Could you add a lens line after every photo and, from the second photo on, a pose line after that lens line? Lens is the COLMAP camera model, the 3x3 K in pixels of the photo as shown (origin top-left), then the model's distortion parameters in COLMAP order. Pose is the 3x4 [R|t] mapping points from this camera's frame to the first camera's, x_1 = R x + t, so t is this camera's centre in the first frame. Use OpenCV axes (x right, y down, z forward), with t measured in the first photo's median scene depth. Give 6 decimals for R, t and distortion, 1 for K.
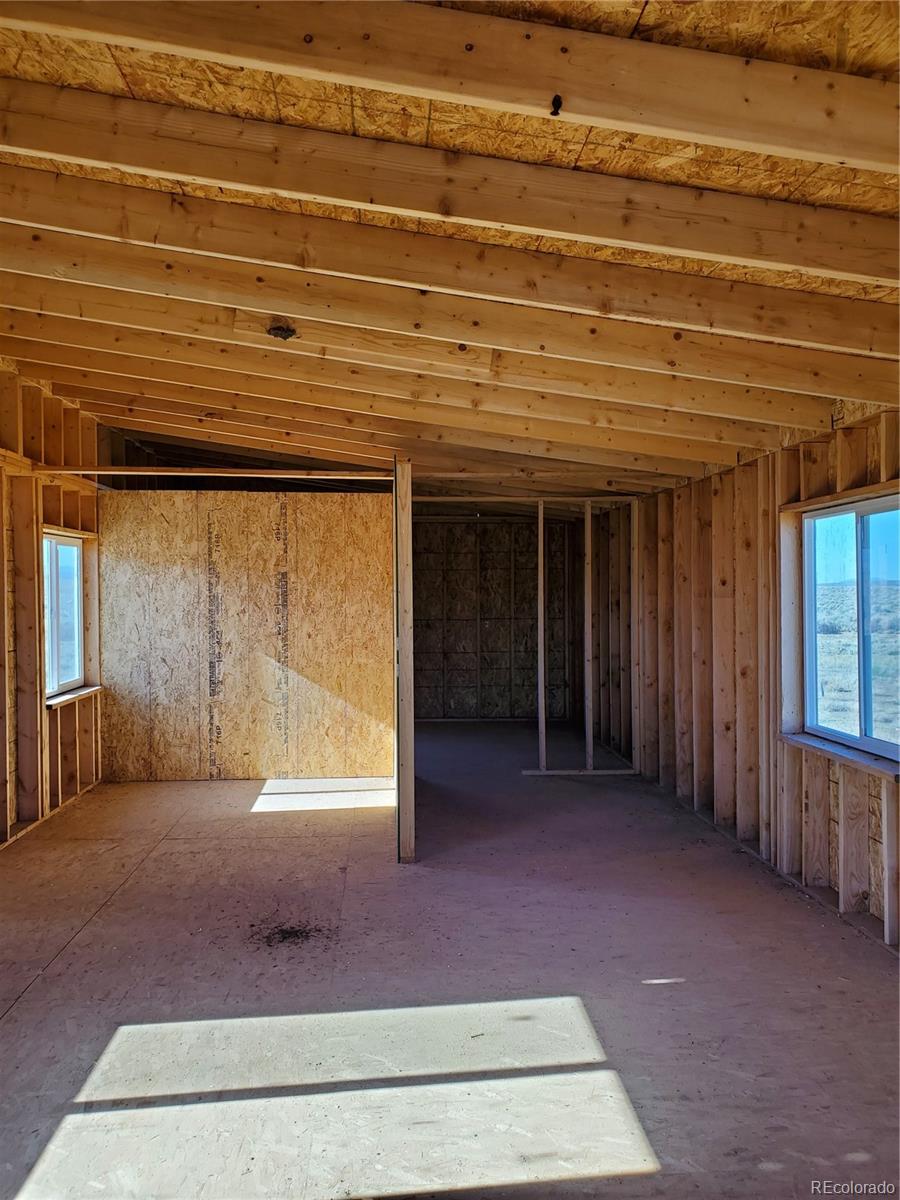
lens RADIAL K [[987.5, 0, 450.0], [0, 987.5, 600.0], [0, 0, 1]] dist [0.156611, -0.578603]
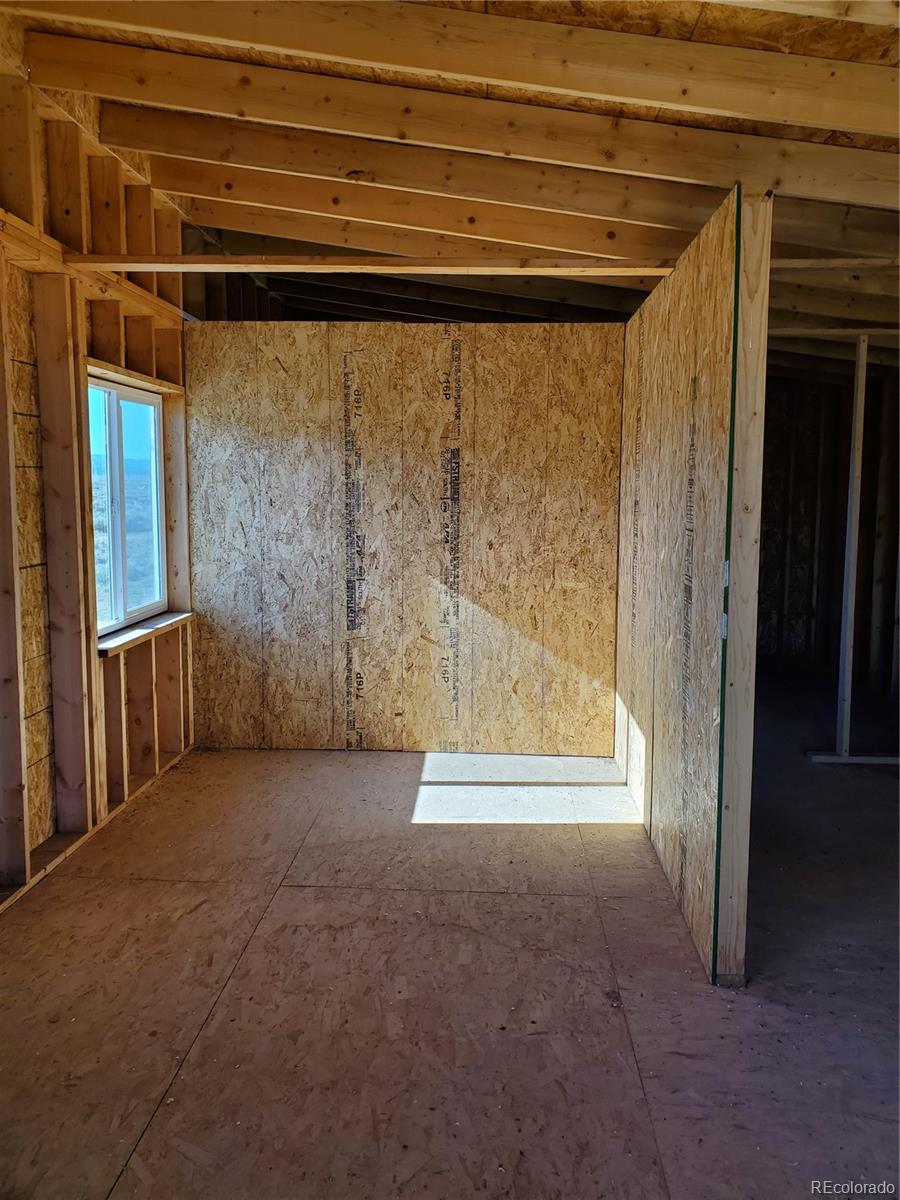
lens RADIAL K [[987.5, 0, 450.0], [0, 987.5, 600.0], [0, 0, 1]] dist [0.156611, -0.578603]
pose [[0.993576, 0.024081, -0.110579, -0.096581], [-0.012856, 0.994790, 0.101129, 0.006002], [0.112438, -0.099058, 0.988709, 0.338856]]
